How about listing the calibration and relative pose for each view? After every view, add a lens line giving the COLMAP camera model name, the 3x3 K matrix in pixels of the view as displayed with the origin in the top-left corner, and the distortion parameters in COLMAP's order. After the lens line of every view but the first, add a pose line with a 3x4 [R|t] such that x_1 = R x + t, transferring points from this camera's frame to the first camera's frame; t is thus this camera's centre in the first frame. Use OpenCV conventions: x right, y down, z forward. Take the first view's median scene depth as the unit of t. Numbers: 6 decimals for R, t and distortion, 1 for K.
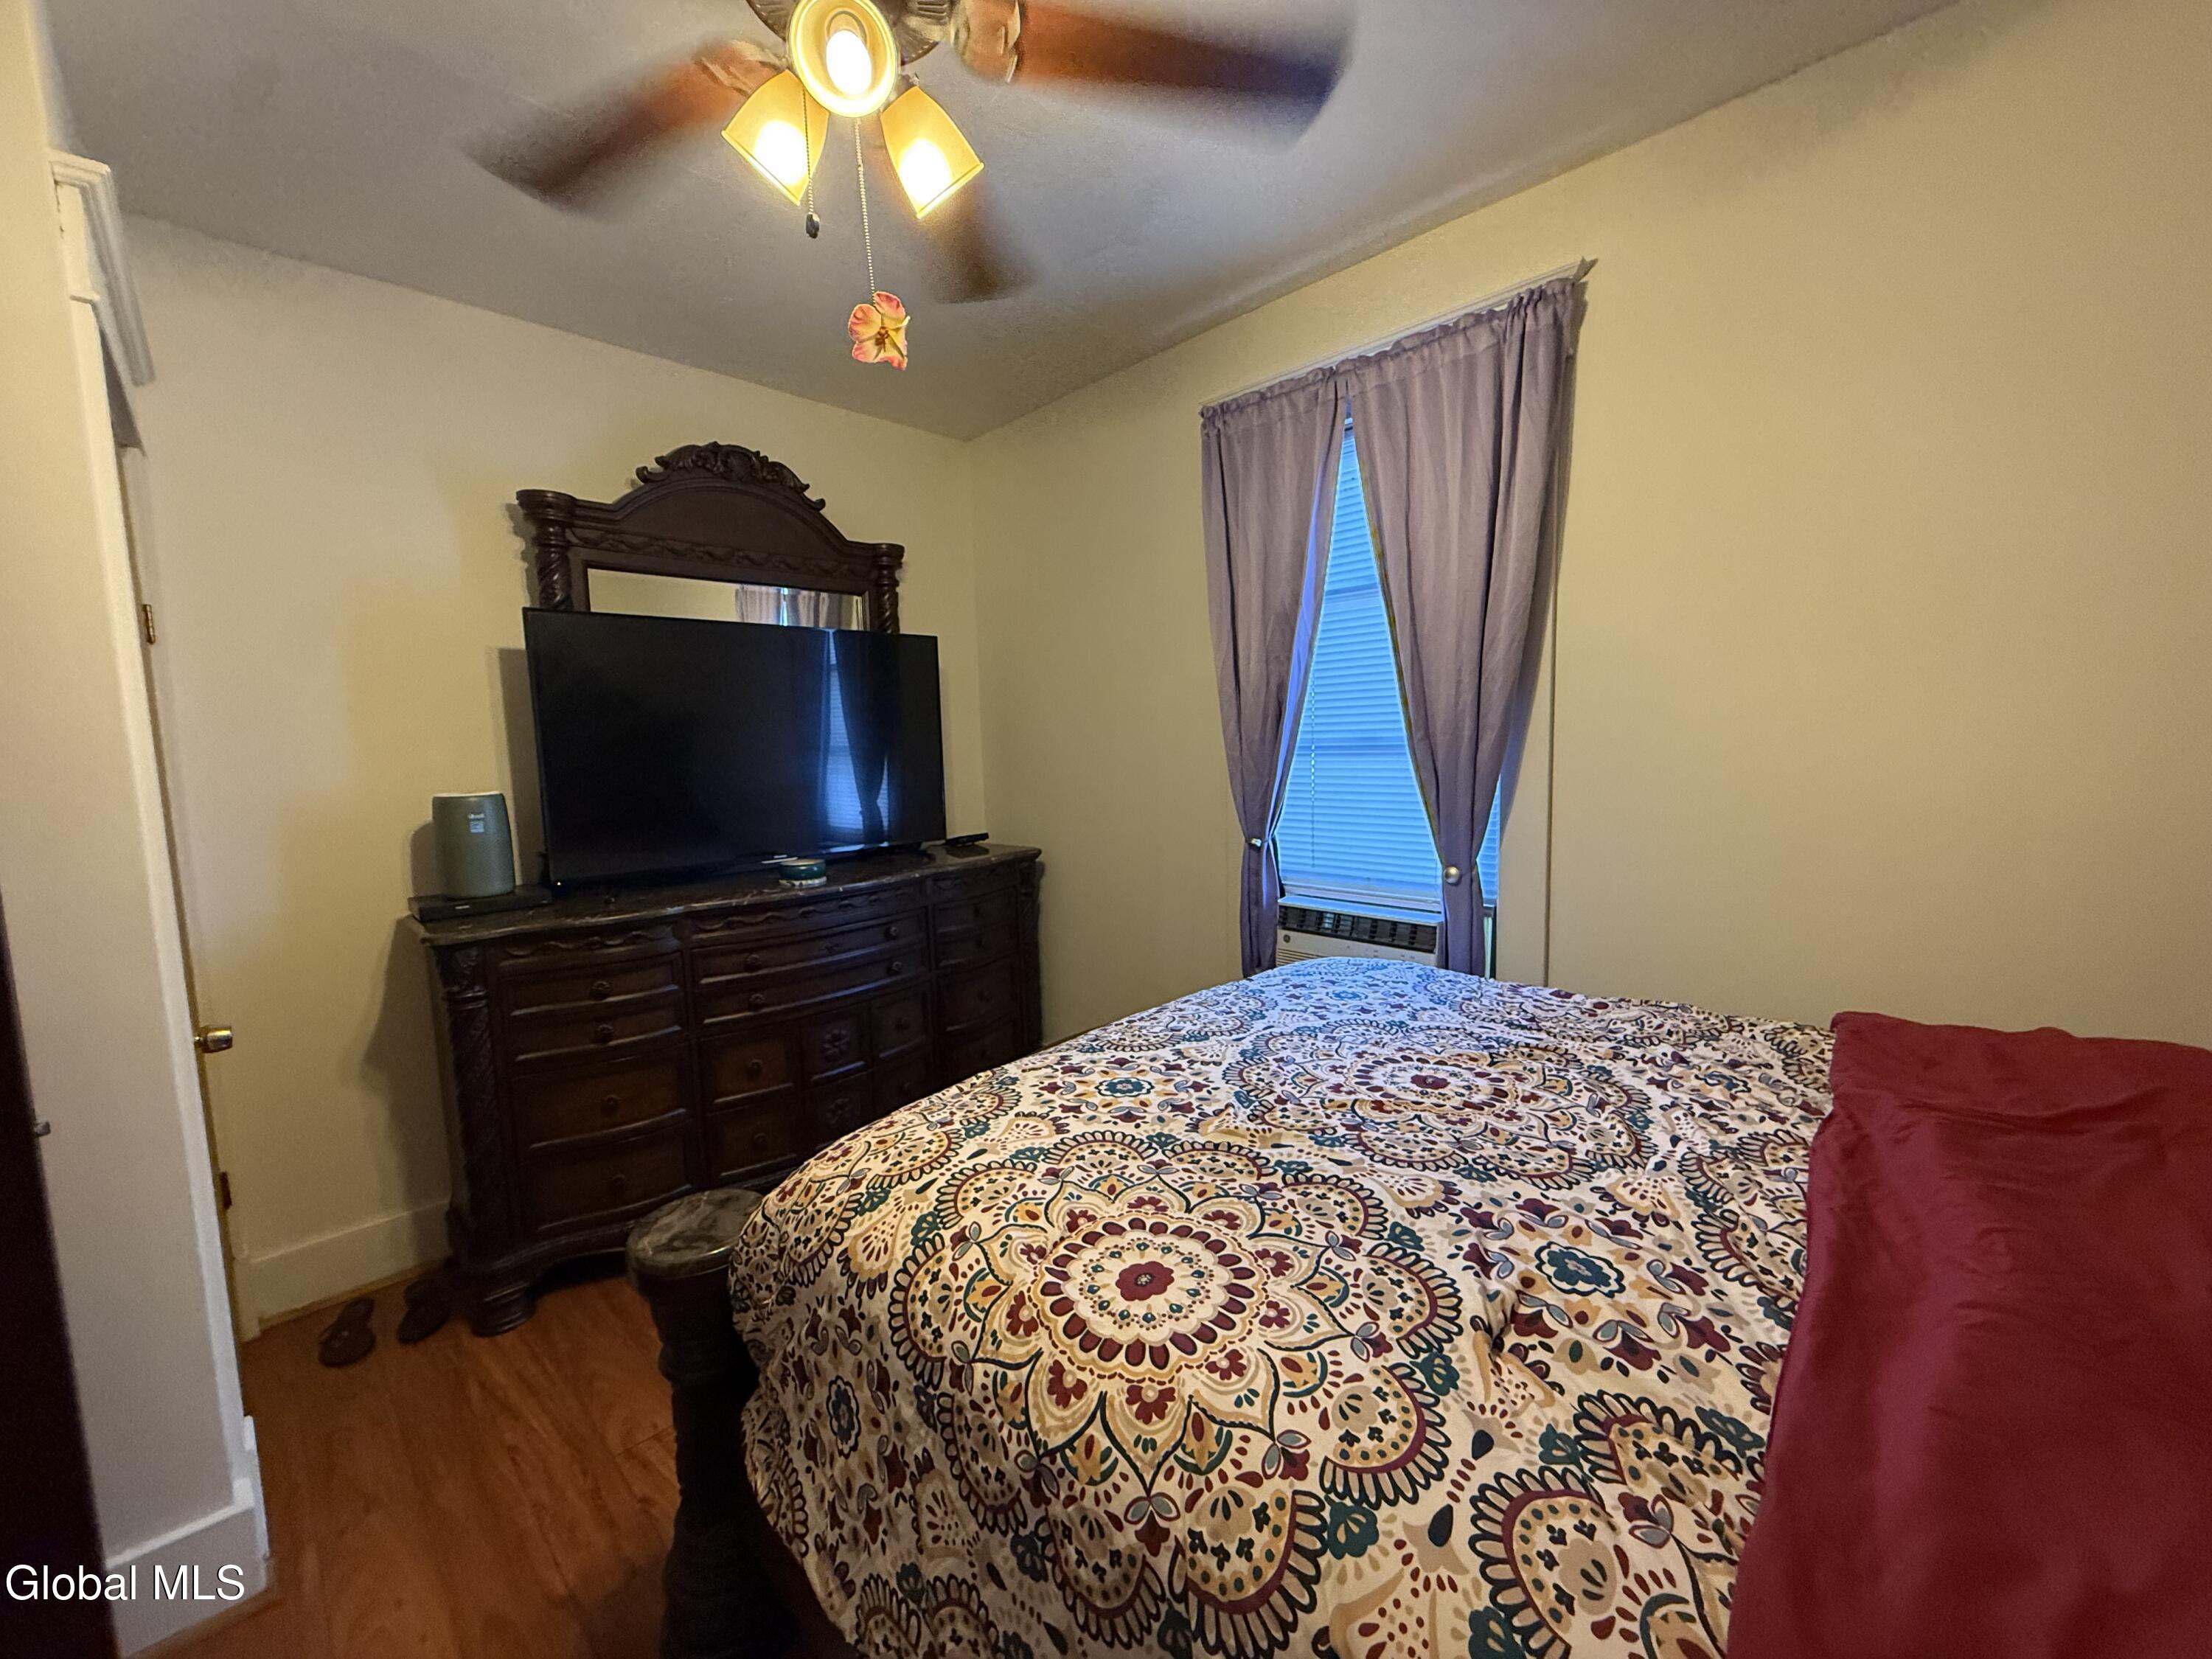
lens RADIAL K [[876.9, 0, 1106.5], [0, 876.9, 834.7], [0, 0, 1]] dist [-0.000530, -0.000236]
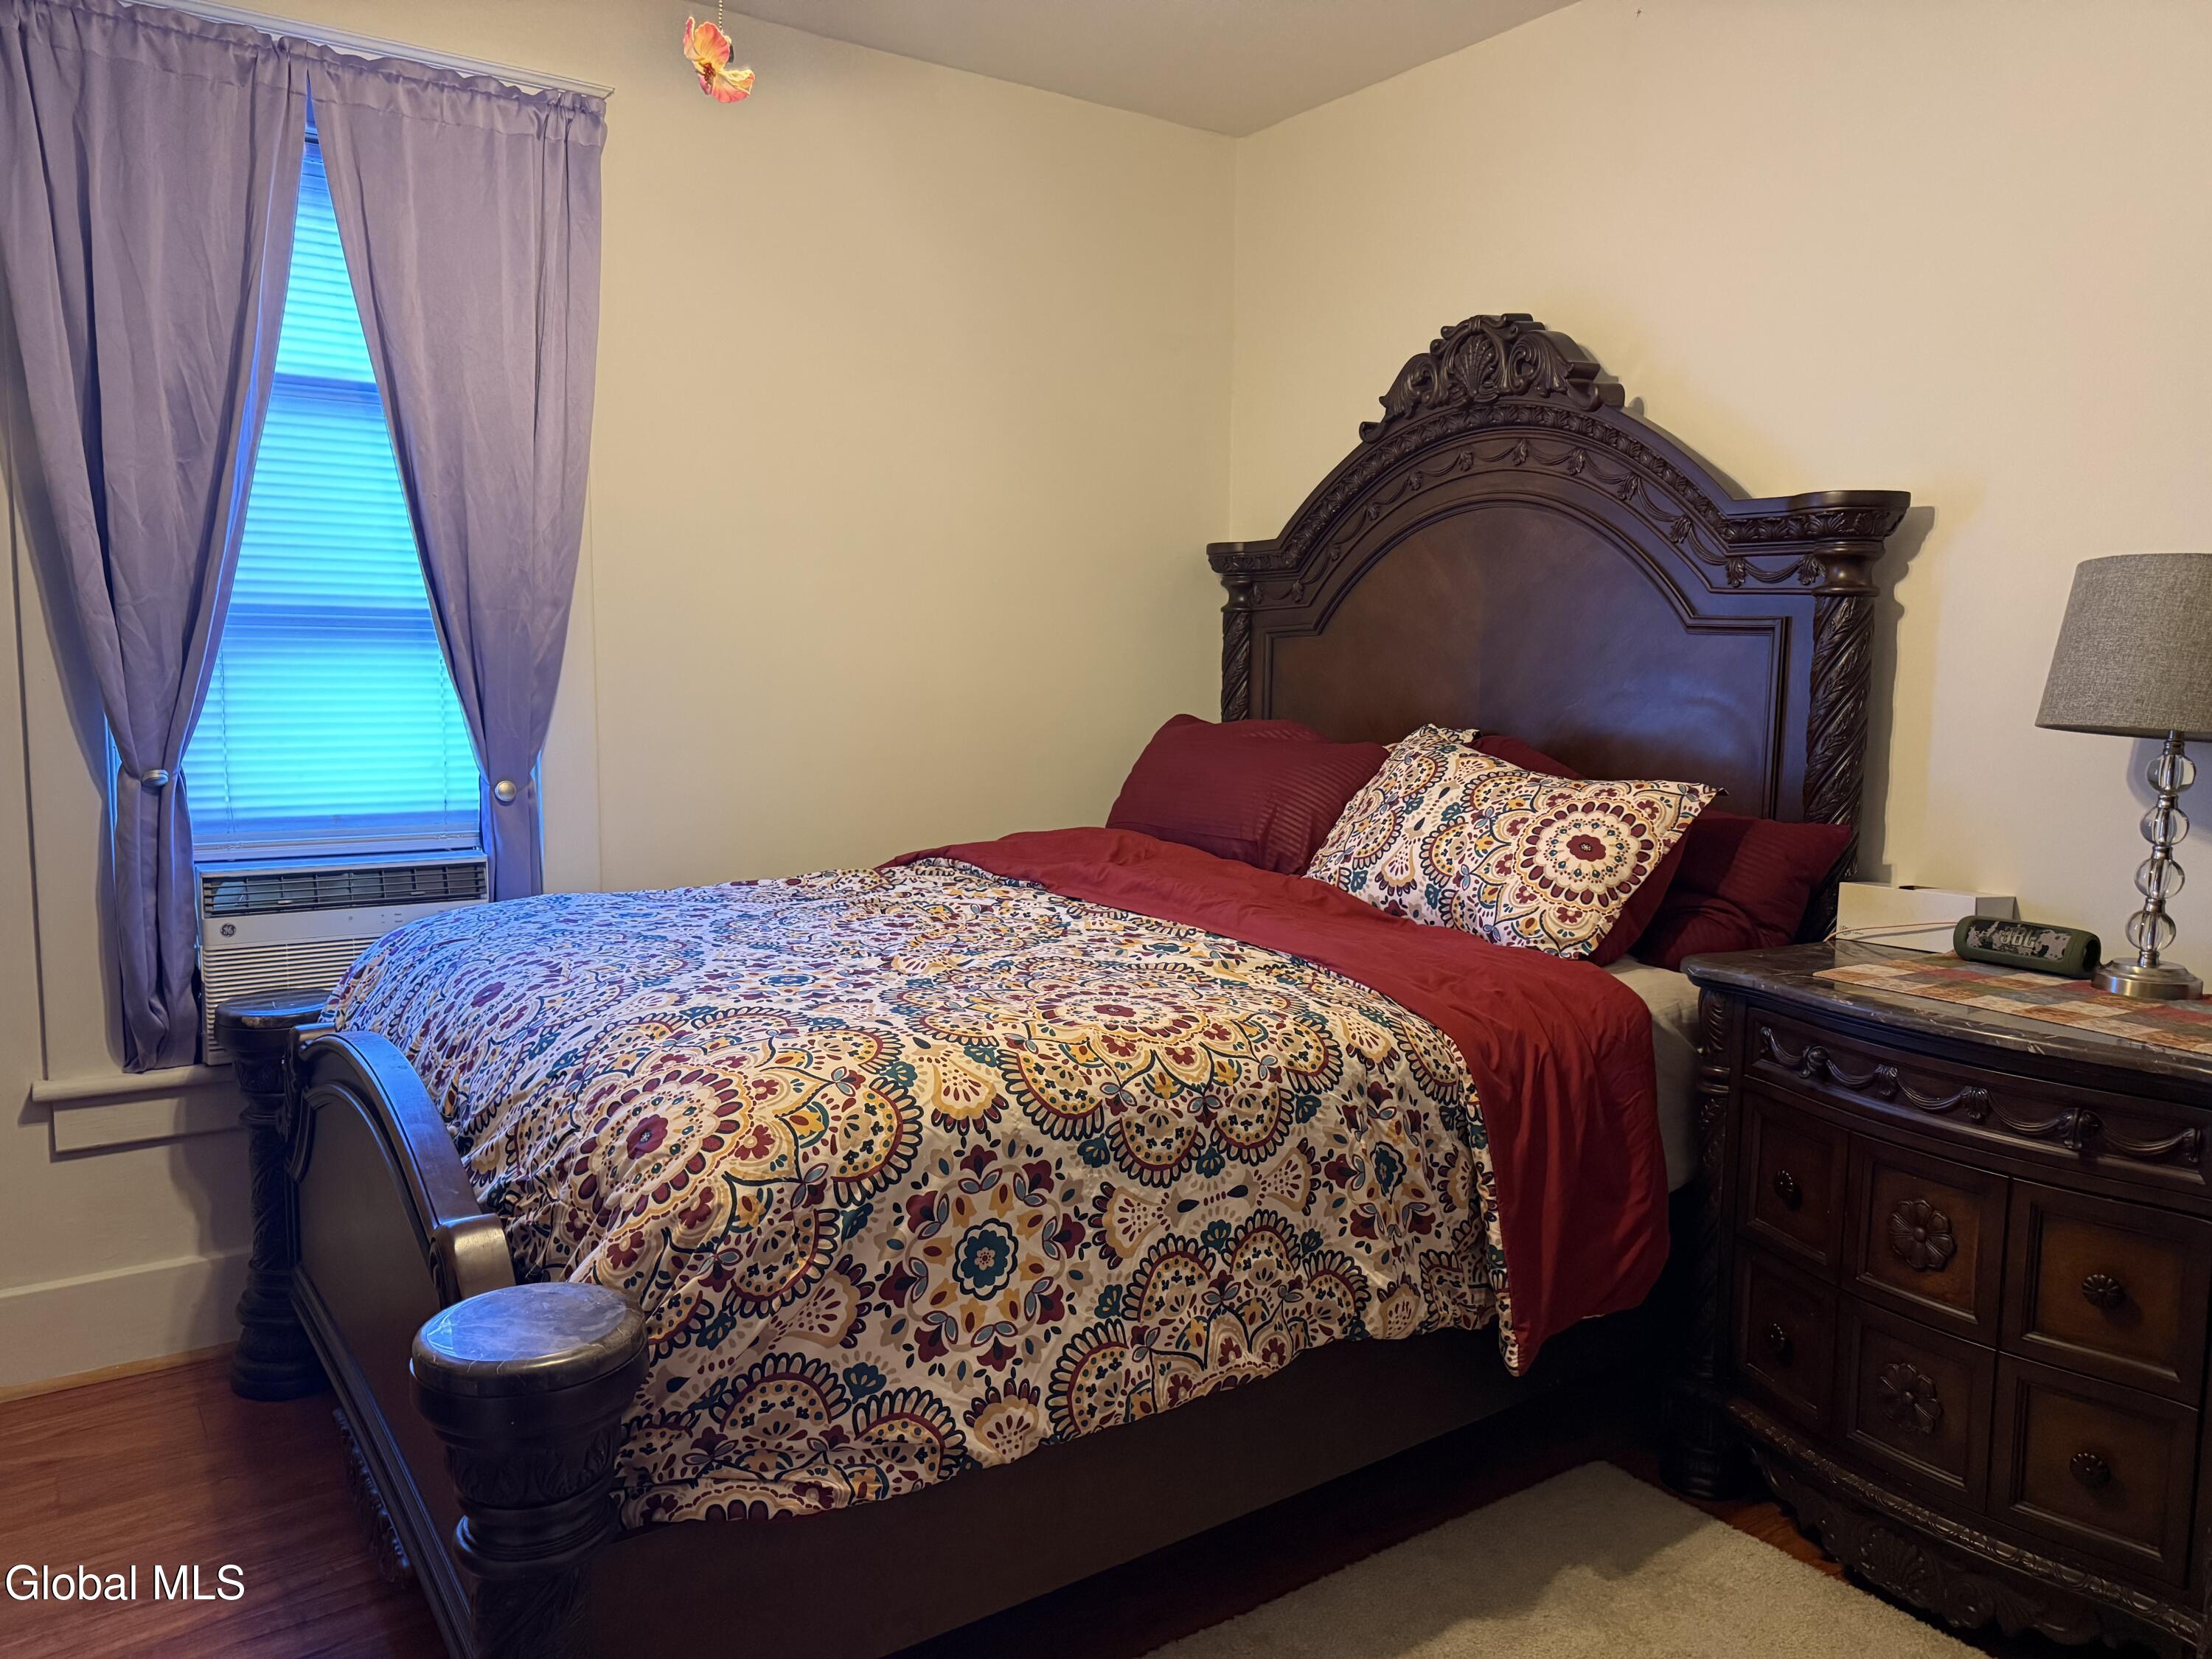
lens RADIAL K [[1527.5, 0, 1102.4], [0, 1527.5, 824.8], [0, 0, 1]] dist [0.008048, -0.006178]
pose [[0.179088, -0.079521, 0.980614, -2.207922], [0.089627, 0.993902, 0.064230, 0.093458], [-0.979742, 0.076386, 0.185123, 0.594846]]
